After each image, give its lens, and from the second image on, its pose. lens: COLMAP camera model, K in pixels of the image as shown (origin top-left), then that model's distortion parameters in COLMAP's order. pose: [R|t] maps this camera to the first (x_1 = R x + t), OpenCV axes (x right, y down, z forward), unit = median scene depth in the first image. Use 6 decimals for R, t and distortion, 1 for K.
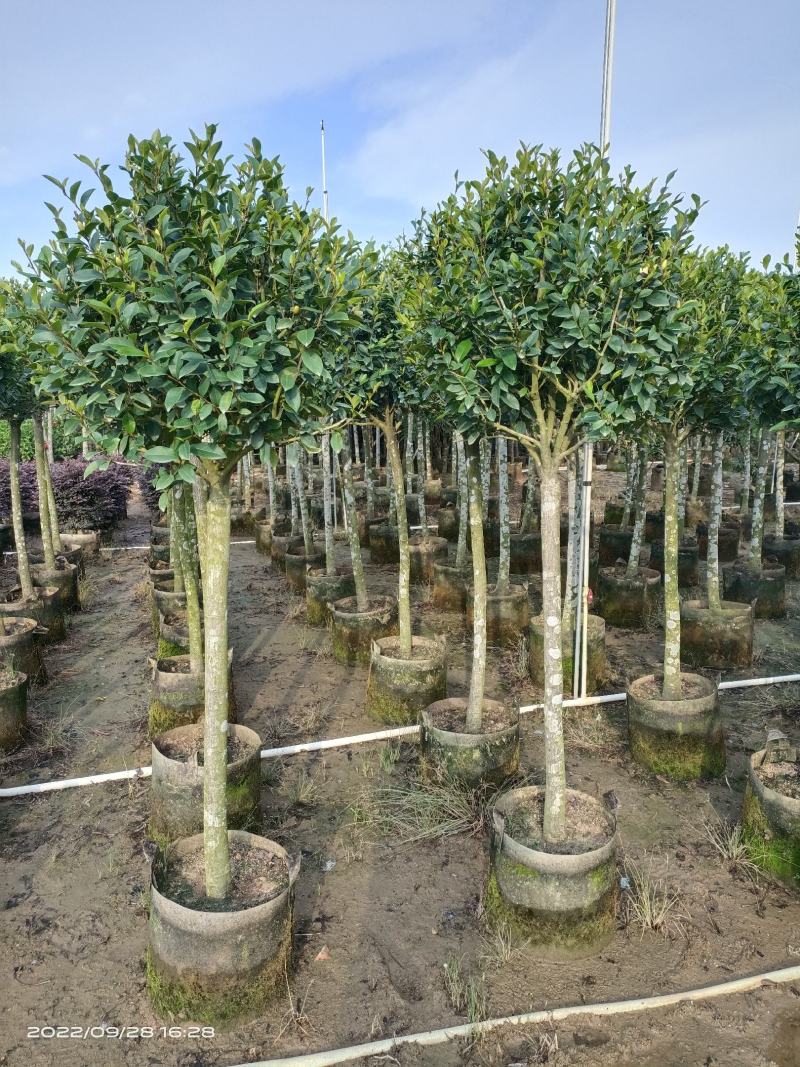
lens RADIAL K [[771.7, 0, 400.7], [0, 771.7, 522.2], [0, 0, 1]] dist [0.056899, -0.052600]
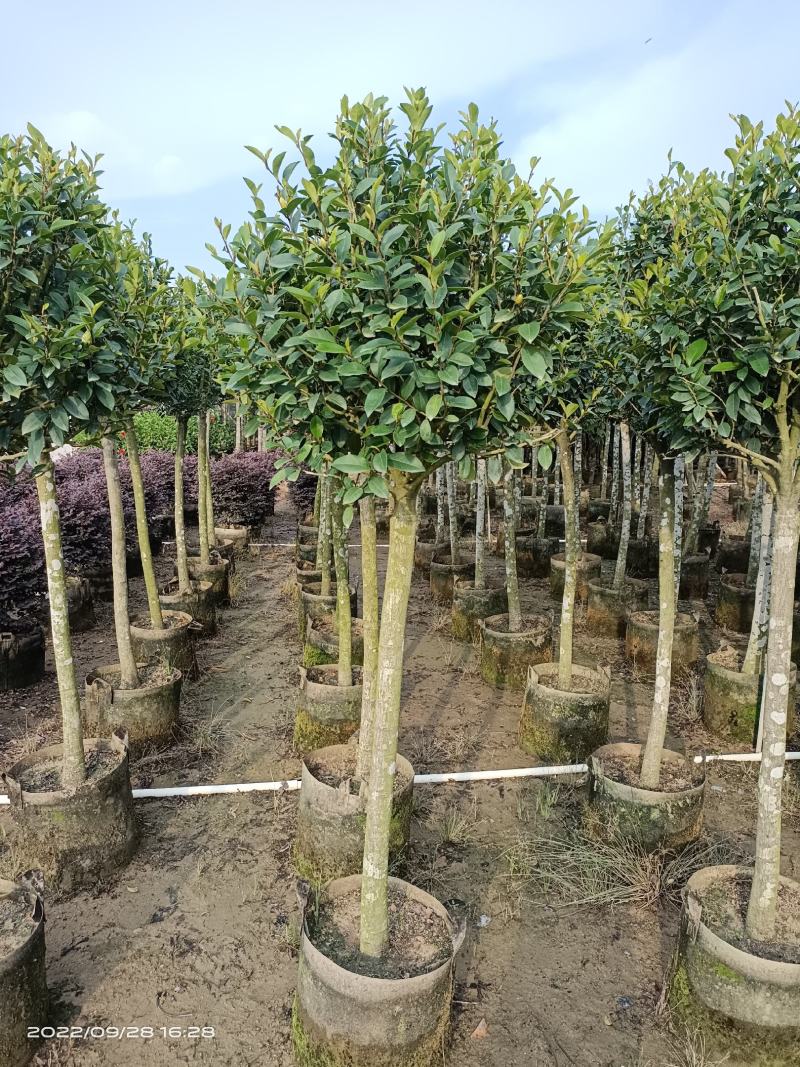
lens RADIAL K [[771.7, 0, 400.7], [0, 771.7, 522.2], [0, 0, 1]] dist [0.056899, -0.052600]
pose [[0.984159, 0.055840, -0.168264, -0.066764], [-0.056736, 0.998389, -0.000521, -0.015938], [0.167964, 0.010059, 0.985742, 0.096515]]
